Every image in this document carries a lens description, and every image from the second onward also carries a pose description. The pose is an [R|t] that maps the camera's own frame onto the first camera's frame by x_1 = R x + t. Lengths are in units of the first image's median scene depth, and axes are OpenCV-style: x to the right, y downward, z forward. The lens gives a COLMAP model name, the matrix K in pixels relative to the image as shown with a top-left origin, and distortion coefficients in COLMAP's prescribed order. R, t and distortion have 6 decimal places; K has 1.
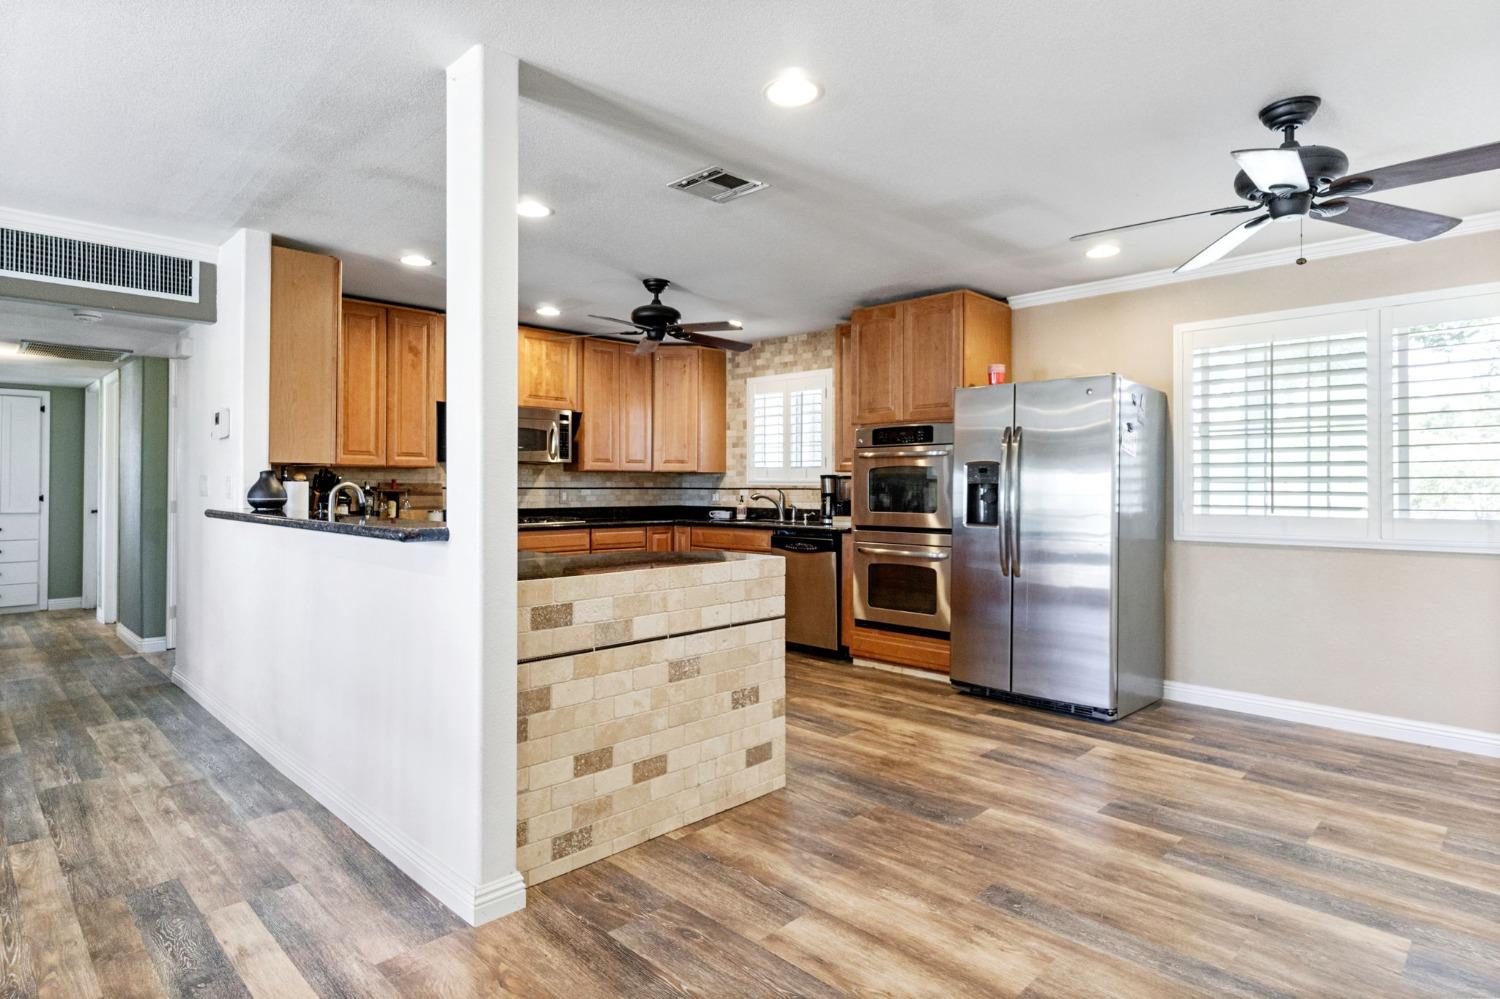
lens RADIAL K [[798.4, 0, 736.8], [0, 798.4, 483.6], [0, 0, 1]] dist [-0.000445, 0.002807]
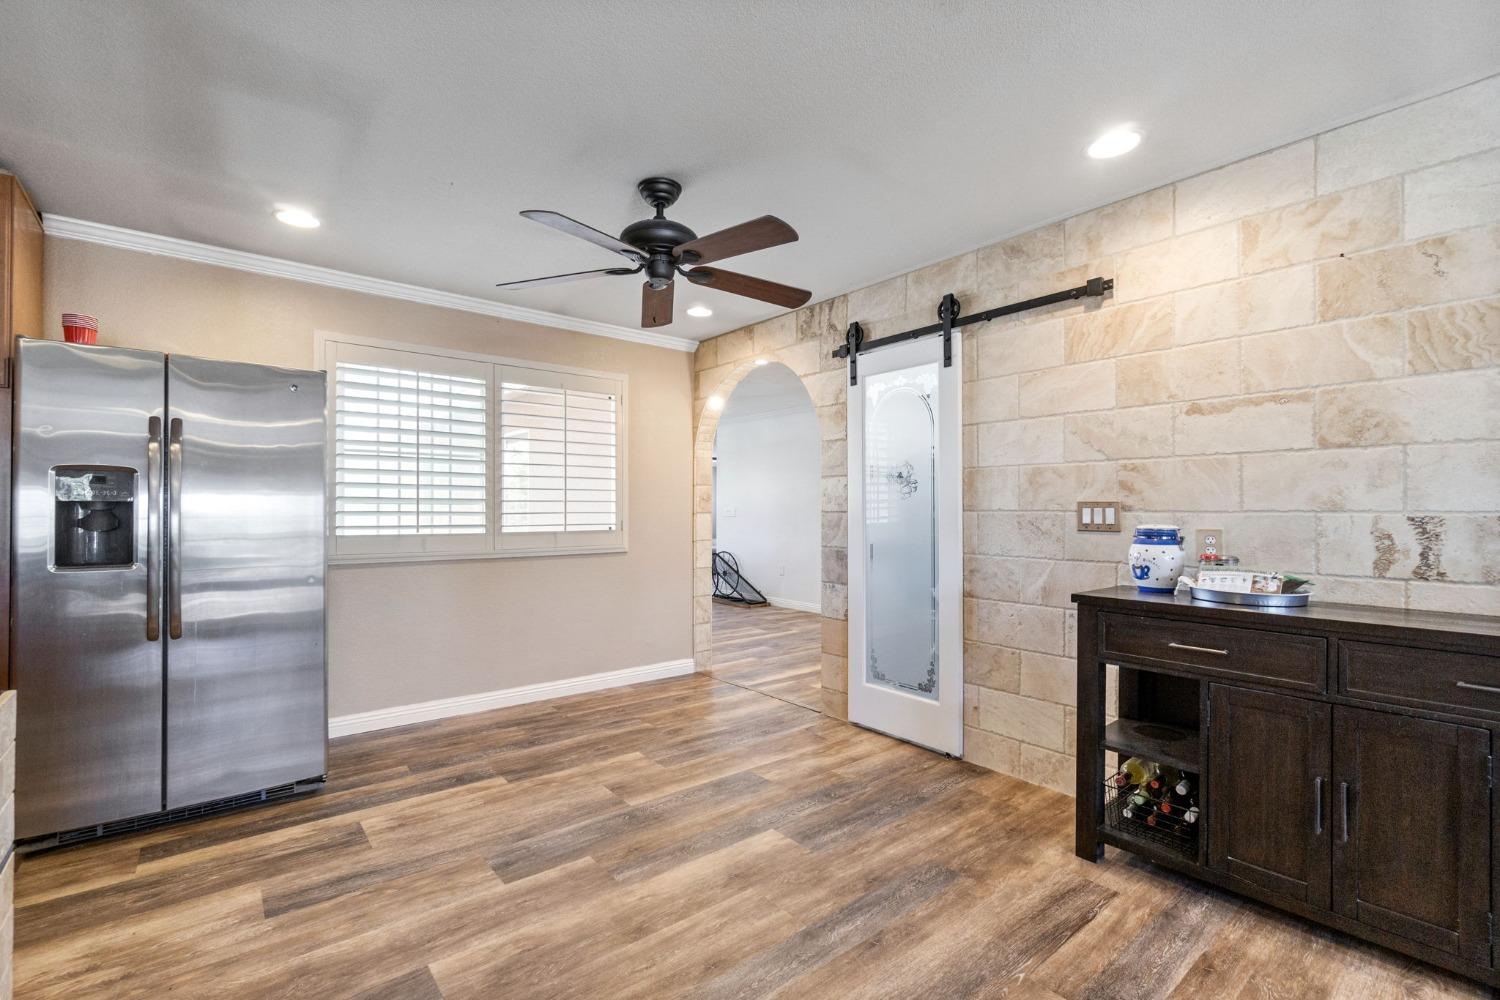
lens RADIAL K [[665.2, 0, 740.8], [0, 665.2, 504.1], [0, 0, 1]] dist [0.006919, -0.002161]
pose [[0.107711, 0.006946, 0.994158, -0.169384], [-0.007185, 0.999955, -0.006208, 0.002334], [-0.994156, -0.006475, 0.107756, 0.469924]]
